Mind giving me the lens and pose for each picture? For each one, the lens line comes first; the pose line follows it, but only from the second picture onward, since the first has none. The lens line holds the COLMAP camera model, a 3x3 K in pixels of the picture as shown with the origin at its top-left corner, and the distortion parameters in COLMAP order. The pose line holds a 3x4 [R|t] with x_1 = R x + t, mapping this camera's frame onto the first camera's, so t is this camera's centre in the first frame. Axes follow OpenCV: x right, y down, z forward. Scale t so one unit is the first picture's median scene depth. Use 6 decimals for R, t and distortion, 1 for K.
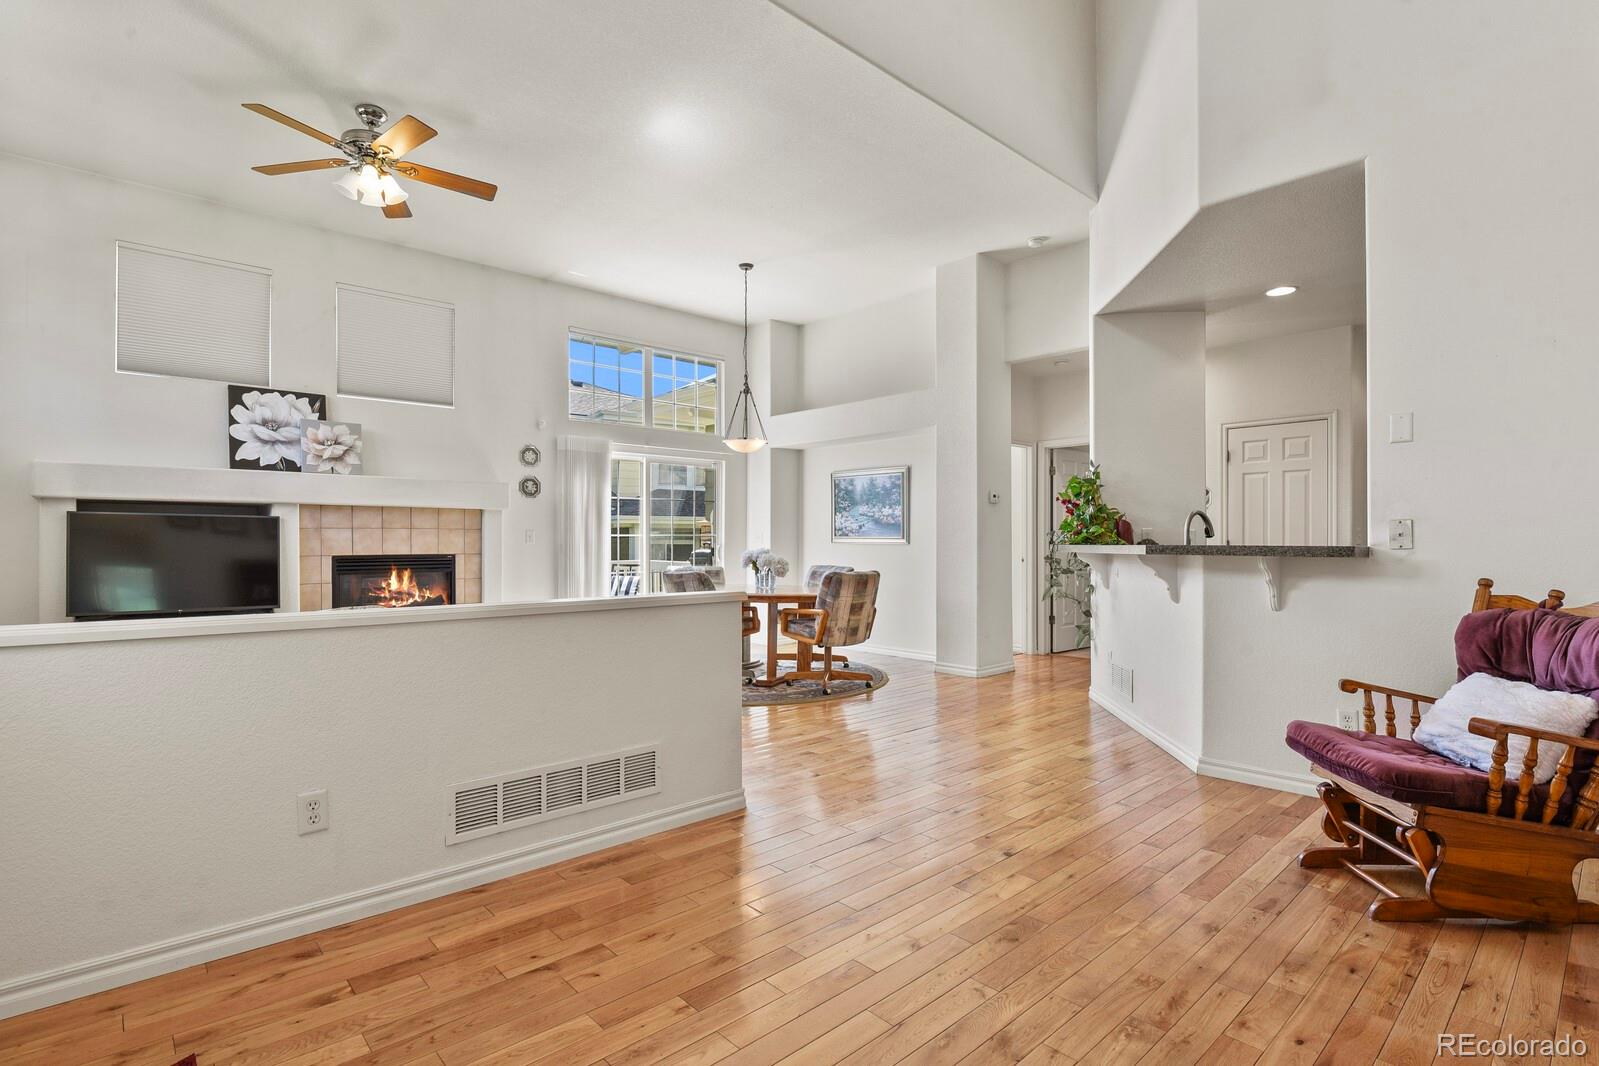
lens RADIAL K [[777.9, 0, 814.6], [0, 777.9, 546.8], [0, 0, 1]] dist [-0.010855, -0.002784]
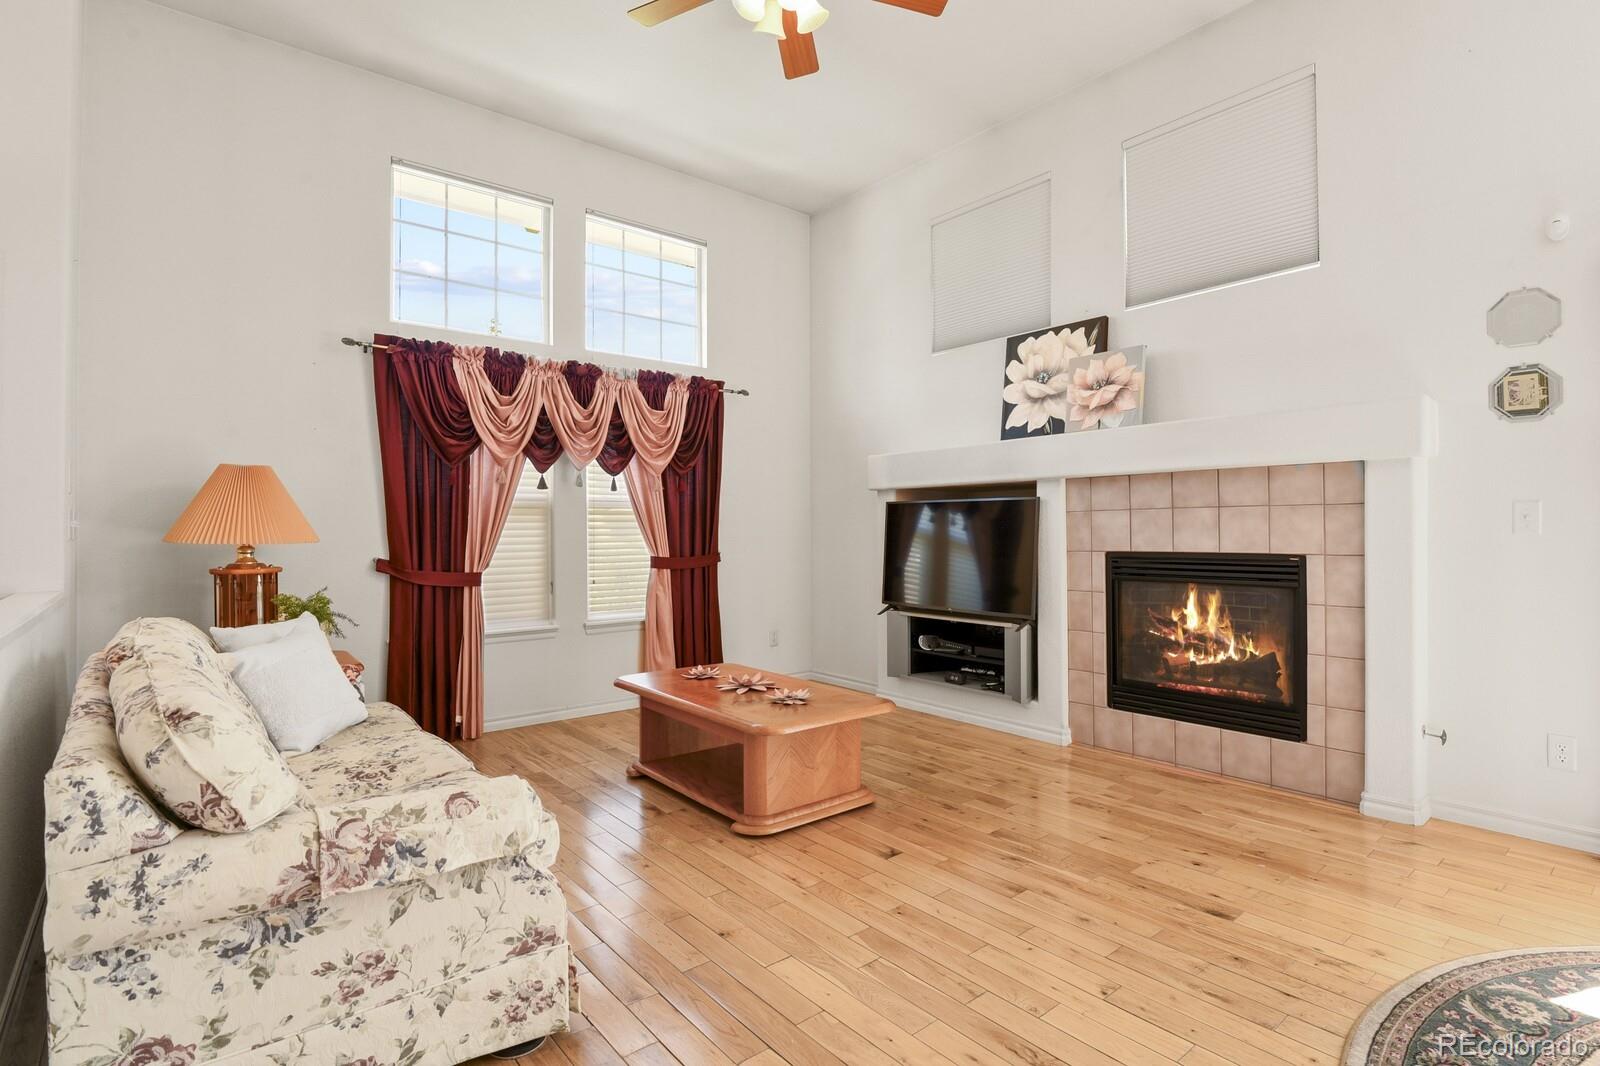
lens RADIAL K [[778.4, 0, 799.5], [0, 778.4, 528.8], [0, 0, 1]] dist [-0.010855, -0.002784]
pose [[-0.066232, -0.003743, -0.997797, 0.063343], [-0.003121, 0.999989, -0.003544, -0.004862], [0.997799, 0.002879, -0.066243, 0.744732]]
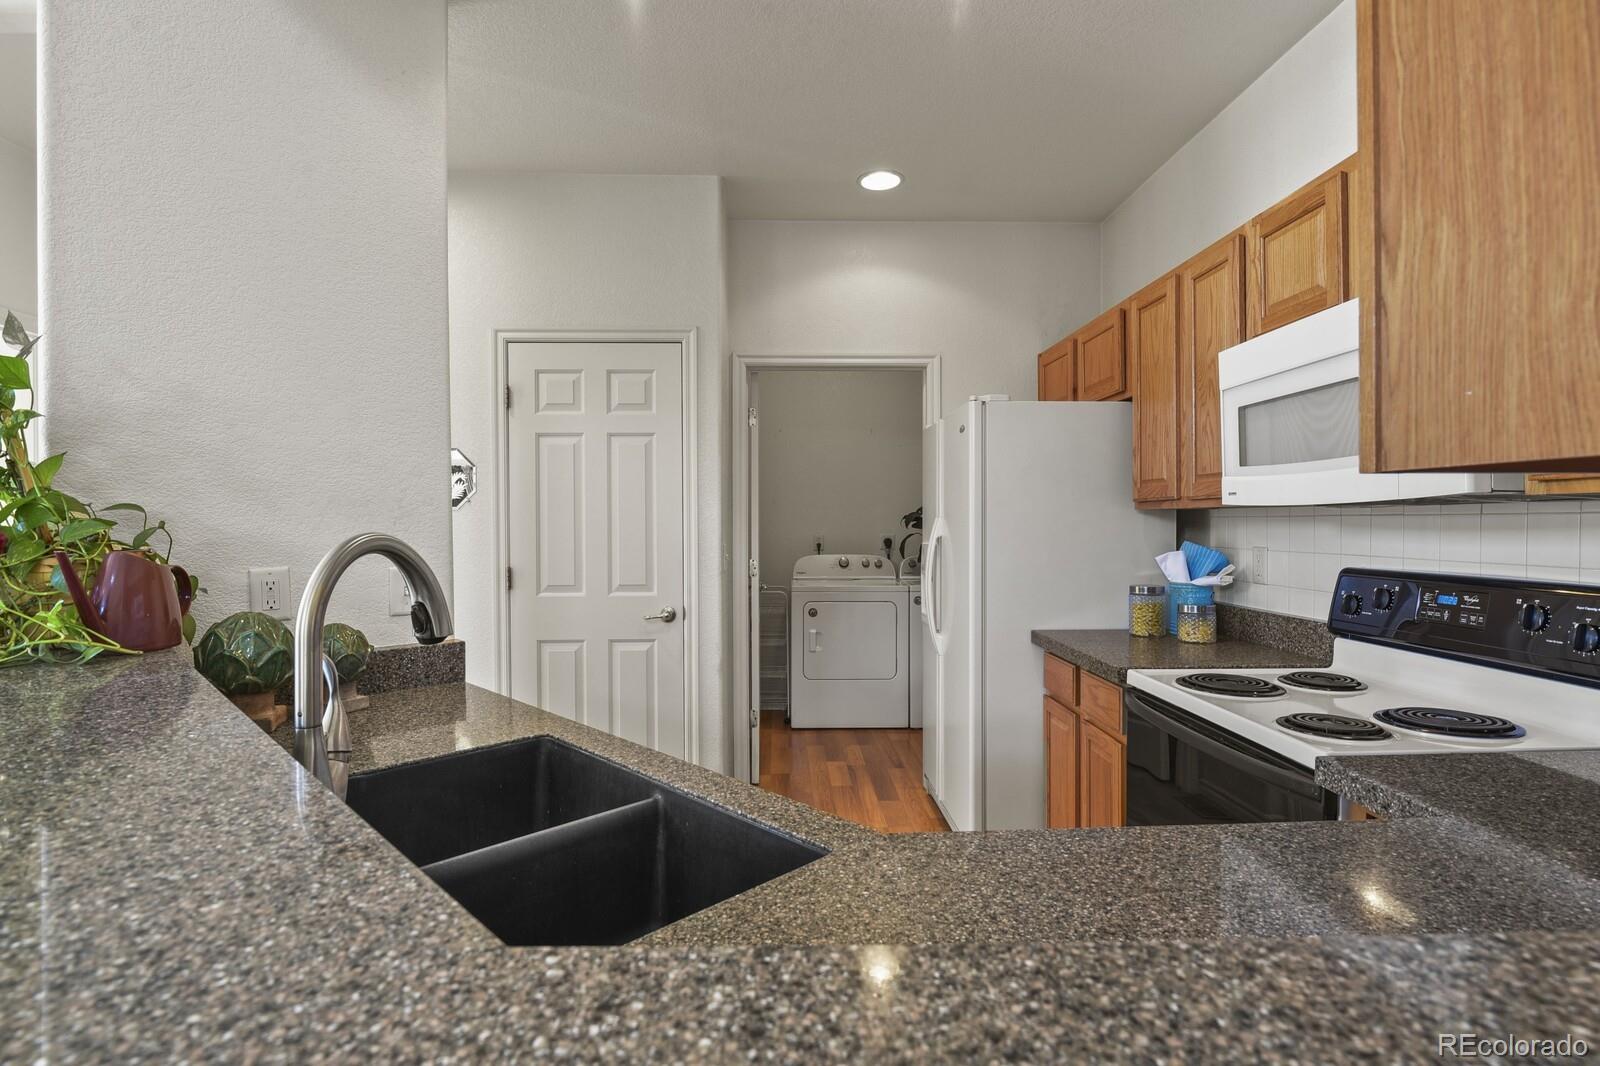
lens RADIAL K [[778.4, 0, 798.8], [0, 778.4, 529.6], [0, 0, 1]] dist [-0.010855, -0.002784]
pose [[0.667026, -0.009918, 0.744969, 0.303146], [0.008344, 0.999948, 0.005841, -0.035158], [-0.744988, 0.002320, 0.667074, 0.561481]]
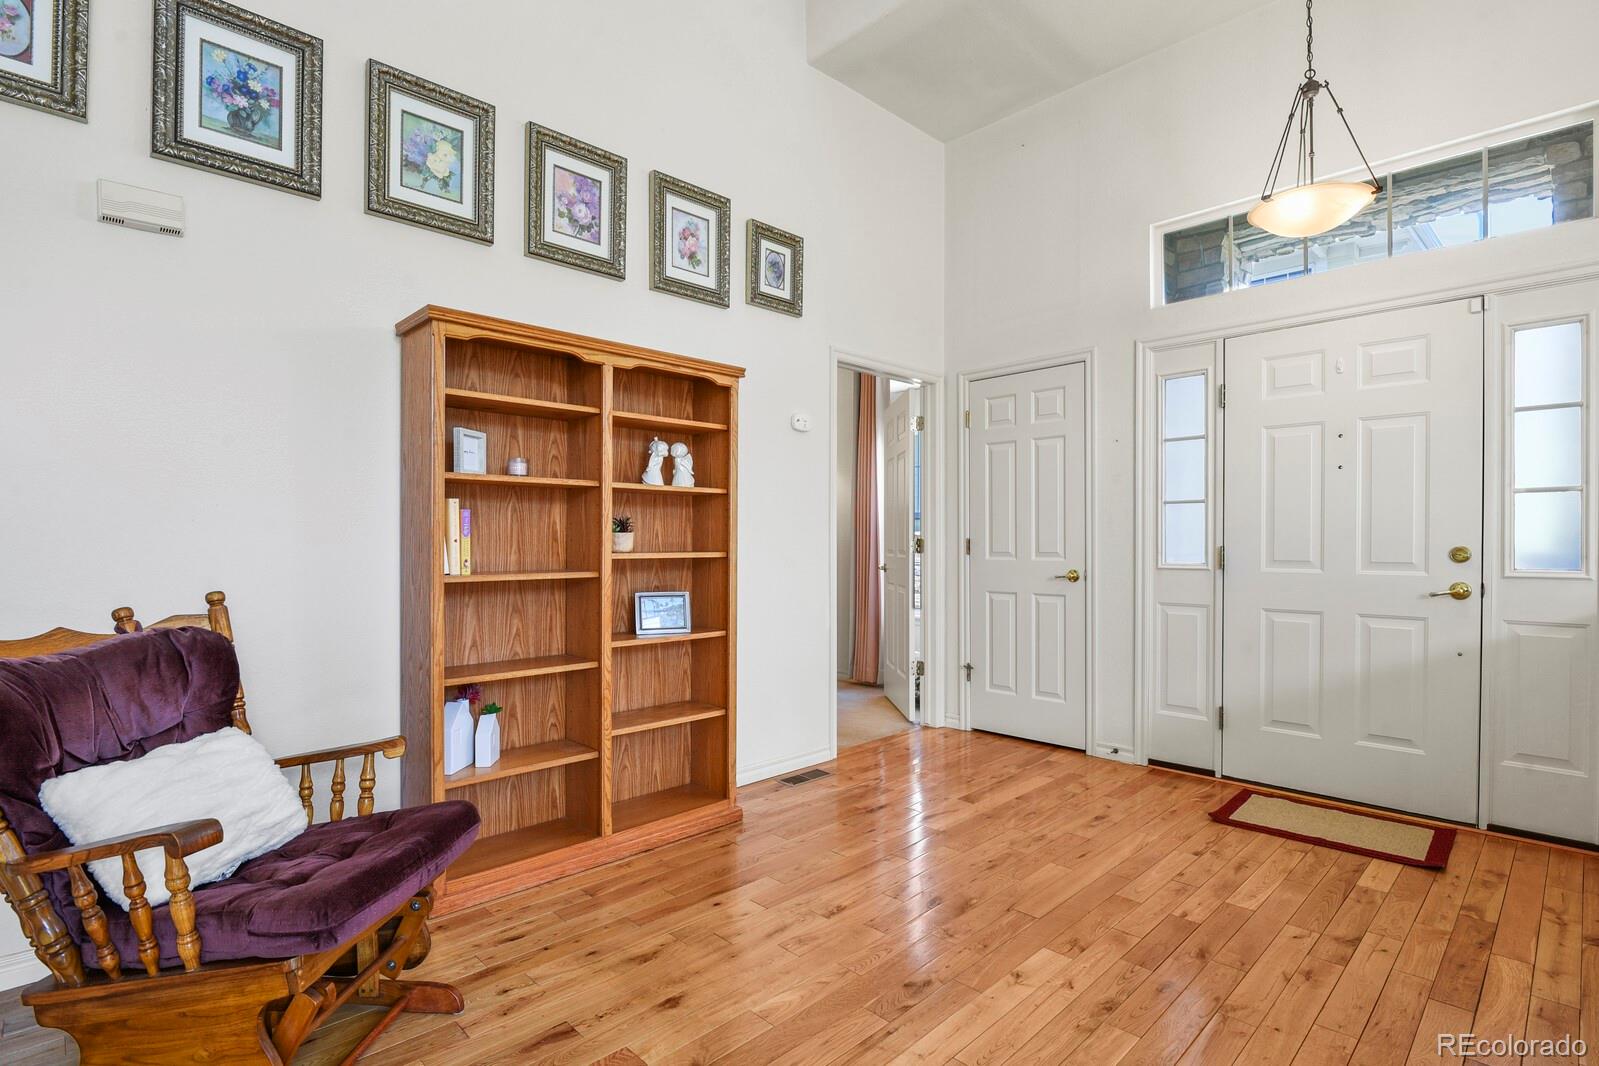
lens RADIAL K [[777.9, 0, 808.1], [0, 777.9, 547.4], [0, 0, 1]] dist [-0.010855, -0.002784]
pose [[-0.999612, 0.003056, -0.027692, 0.144315], [0.002638, 0.999882, 0.015120, -0.004843], [0.027735, 0.015041, -0.999502, 0.684082]]
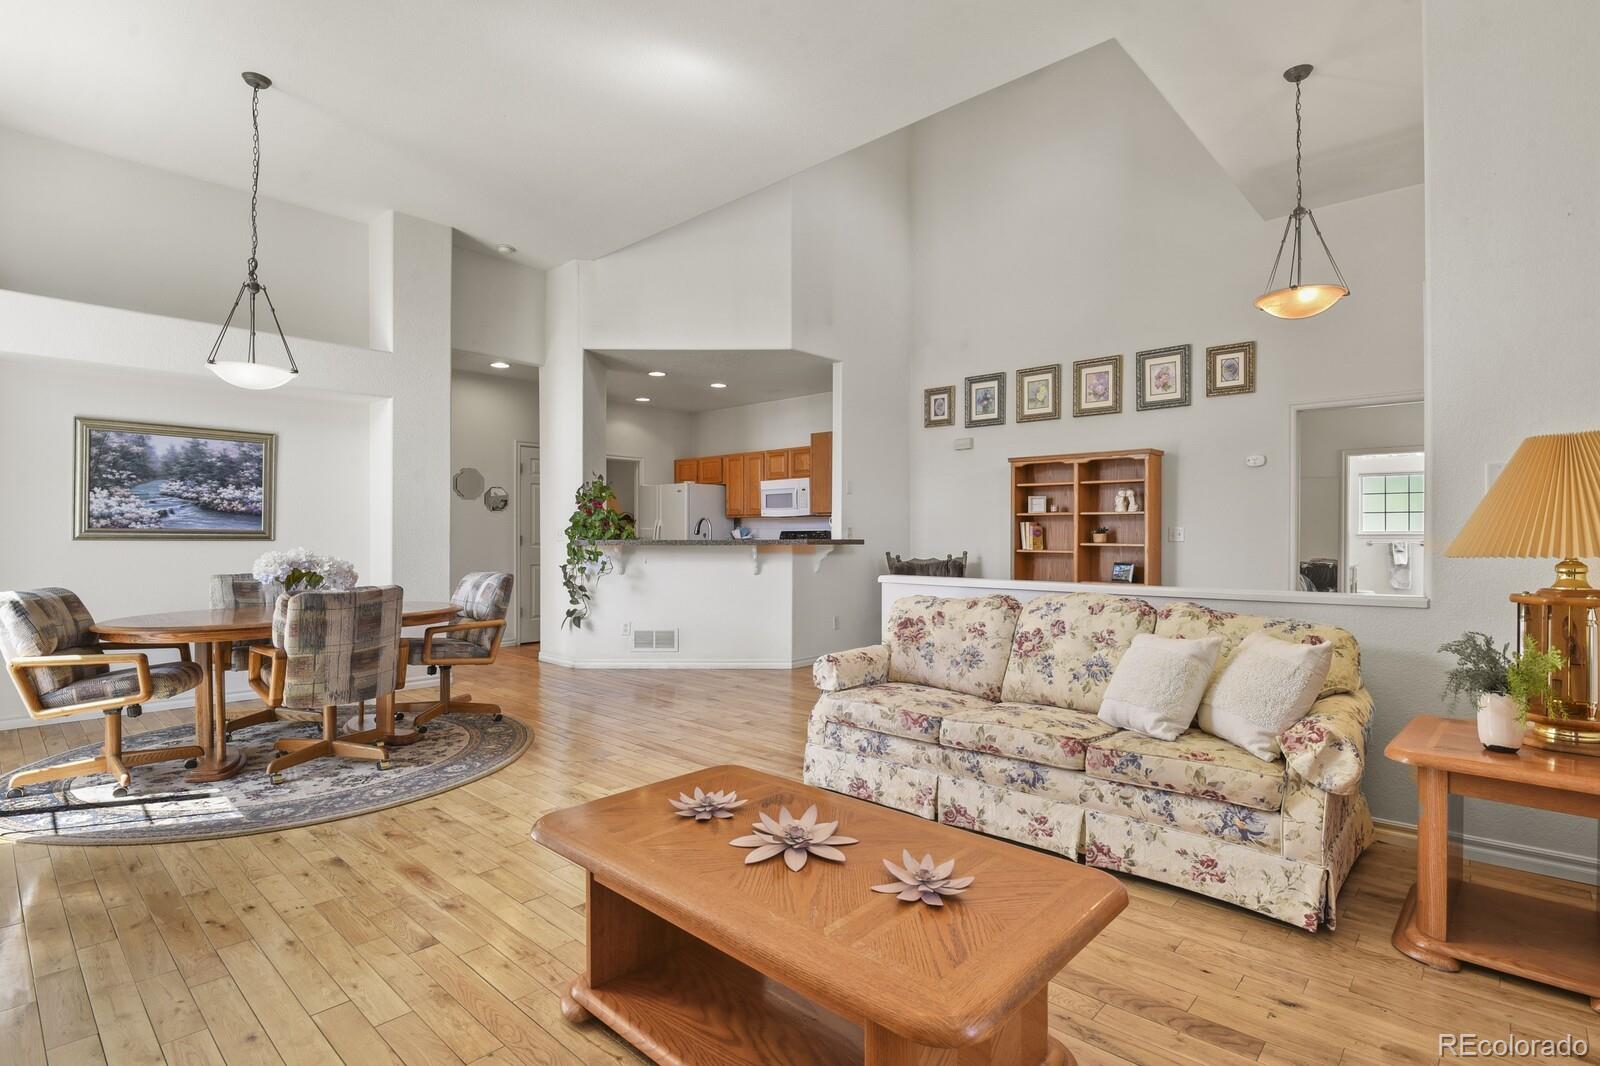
lens RADIAL K [[778.4, 0, 796.0], [0, 778.4, 536.8], [0, 0, 1]] dist [-0.010855, -0.002784]
pose [[-0.071287, -0.001686, 0.997454, -0.786190], [0.005057, 0.999985, 0.002051, -0.007230], [-0.997443, 0.005191, -0.071277, 0.689149]]
